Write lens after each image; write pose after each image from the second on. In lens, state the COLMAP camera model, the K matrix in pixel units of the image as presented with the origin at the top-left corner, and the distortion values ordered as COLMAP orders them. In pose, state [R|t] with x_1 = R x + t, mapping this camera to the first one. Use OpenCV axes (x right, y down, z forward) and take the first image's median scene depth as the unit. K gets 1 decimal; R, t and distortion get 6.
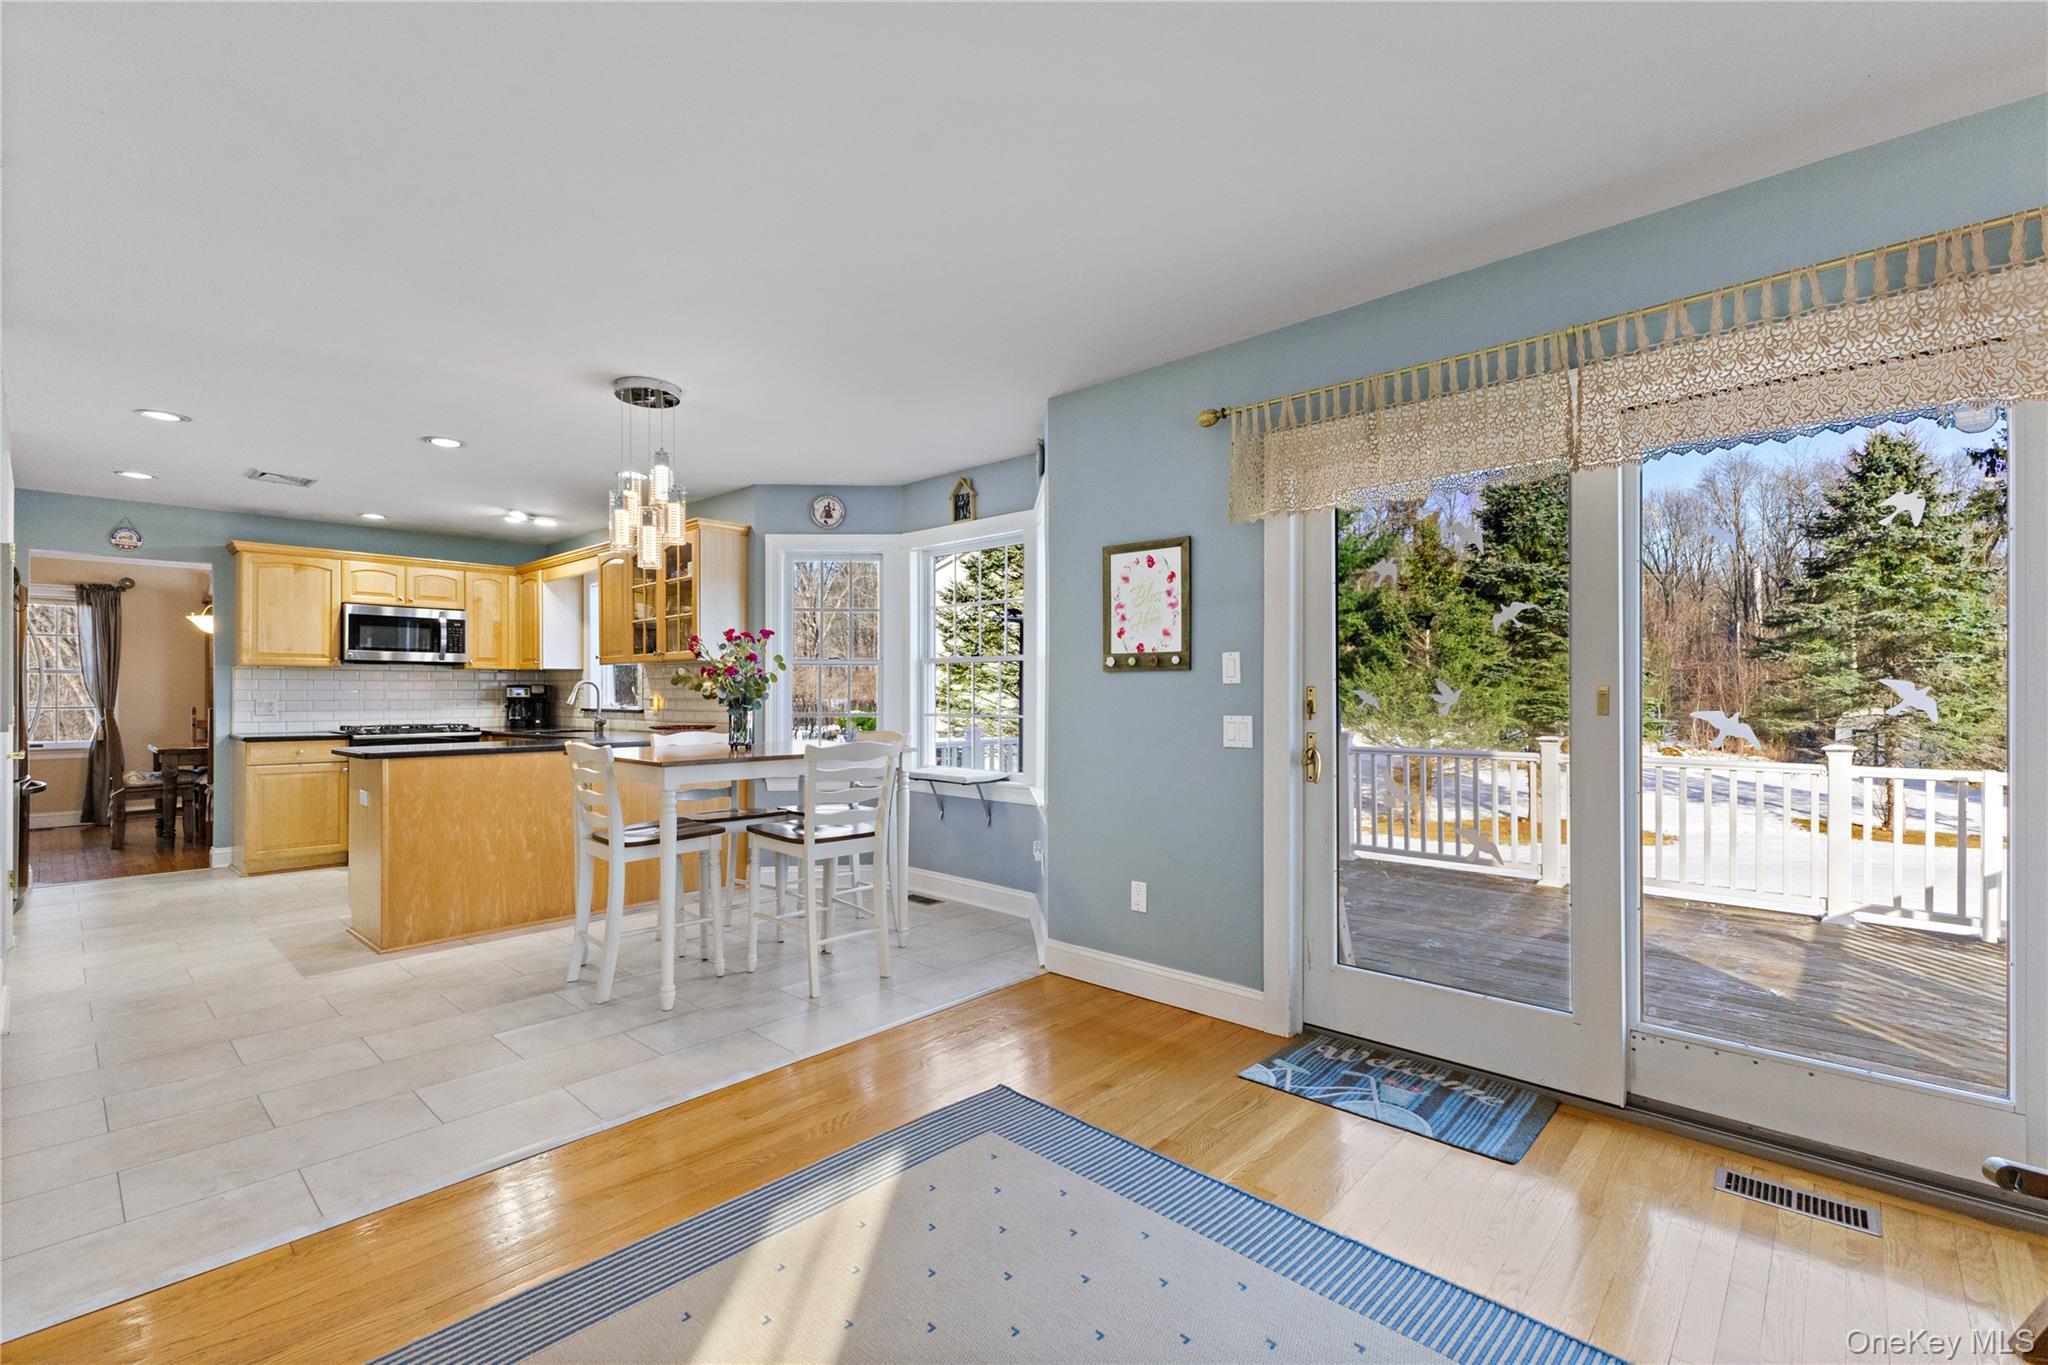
lens RADIAL K [[892.5, 0, 1028.6], [0, 892.5, 689.9], [0, 0, 1]] dist [0.012311, -0.003982]
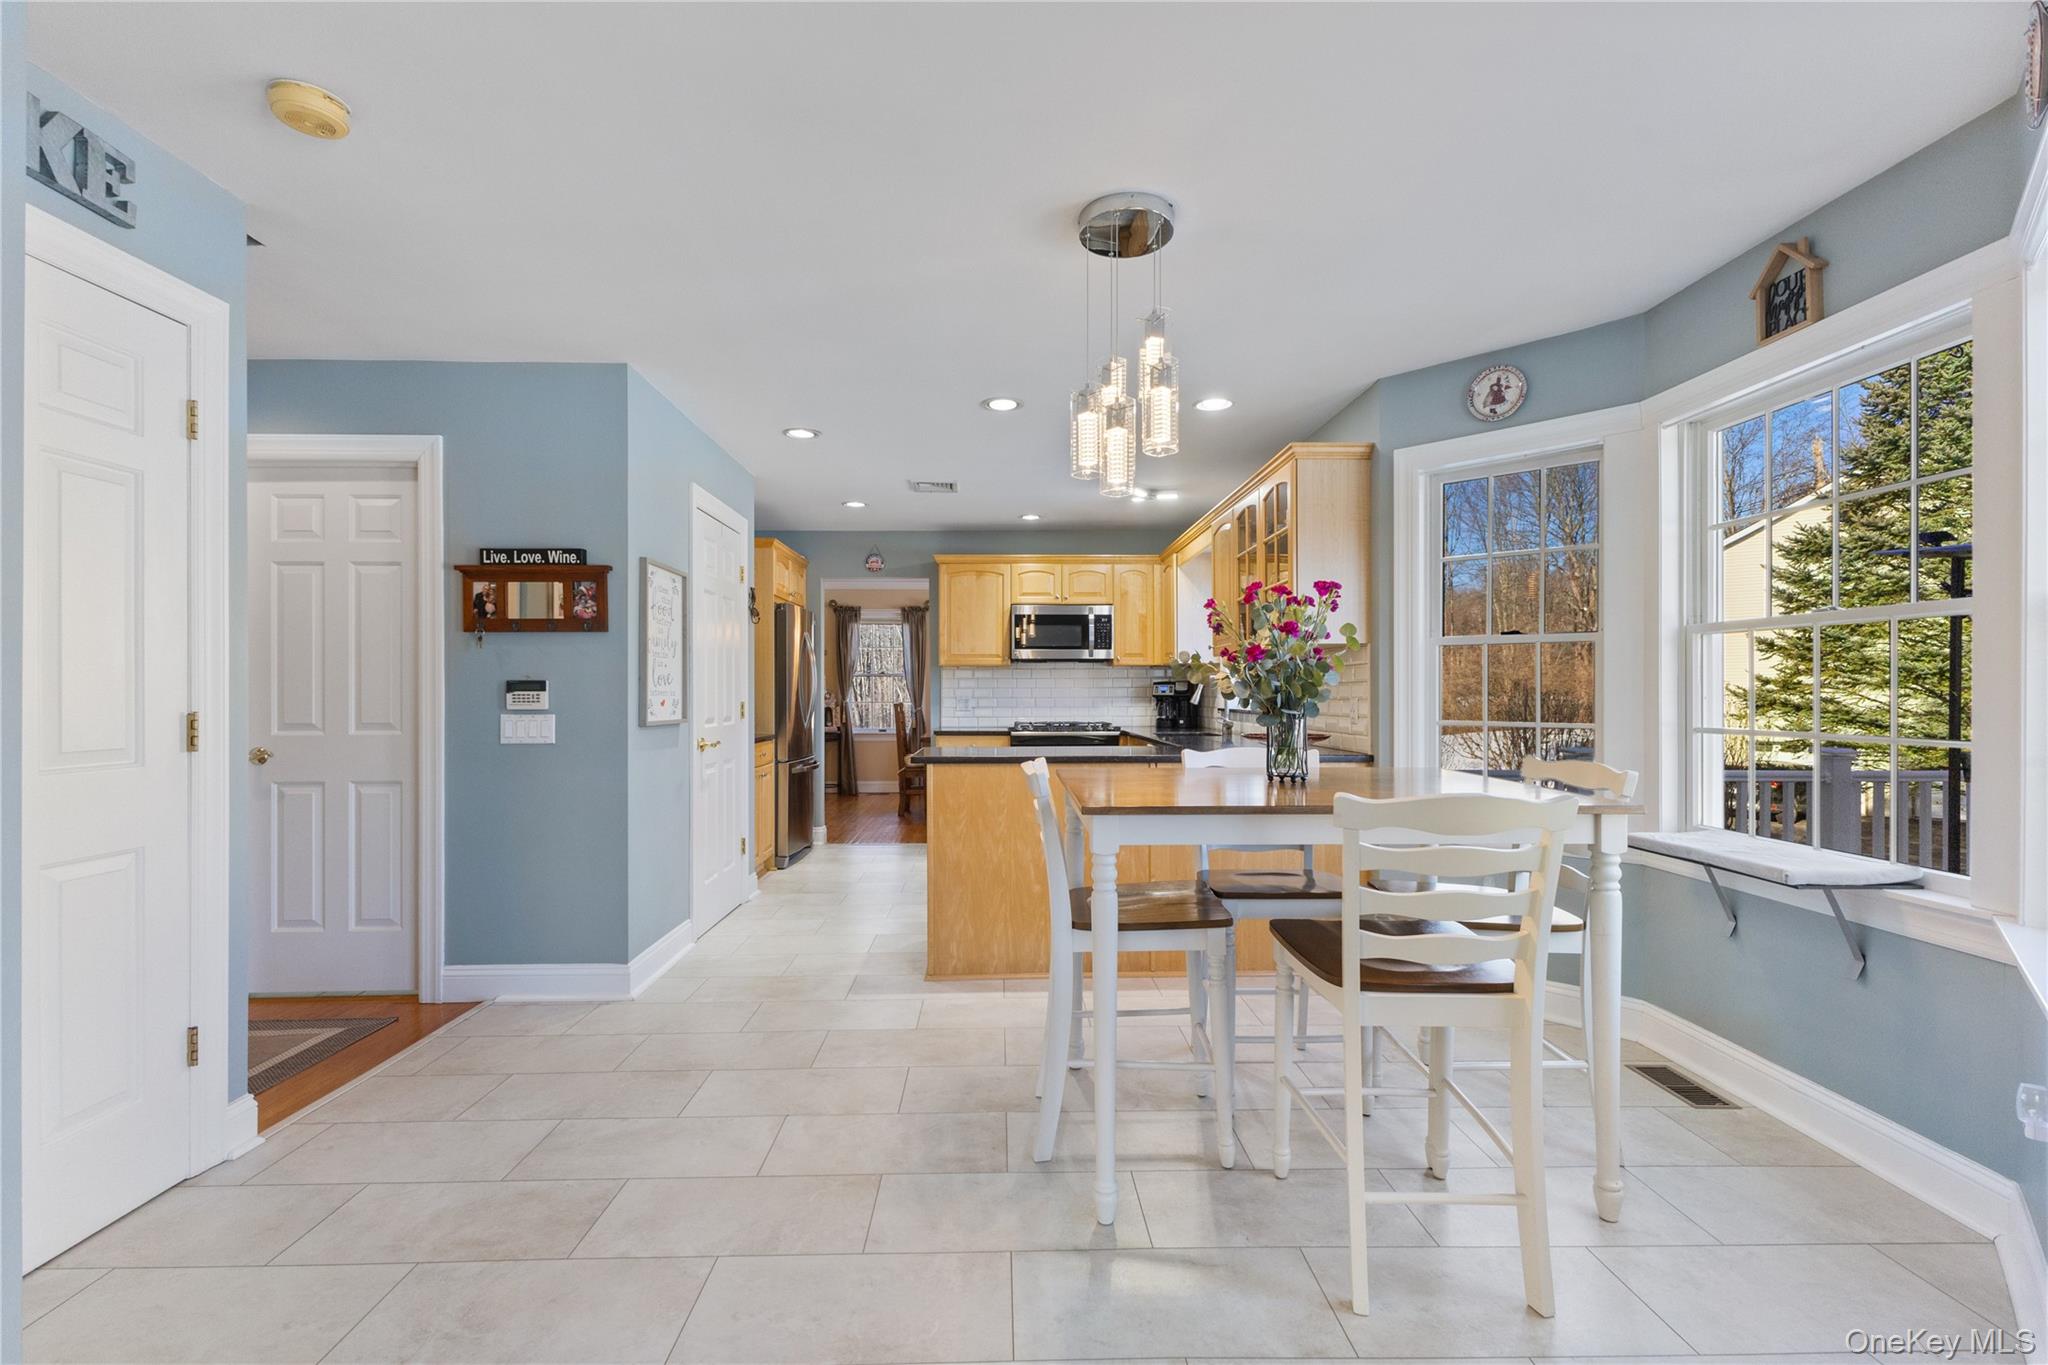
lens RADIAL K [[892.5, 0, 1014.1], [0, 892.5, 689.5], [0, 0, 1]] dist [0.012311, -0.003982]
pose [[0.689220, -0.002450, -0.724548, -0.007710], [0.004528, 0.999989, 0.000926, 0.001400], [0.724538, -0.003919, 0.689224, 0.300351]]
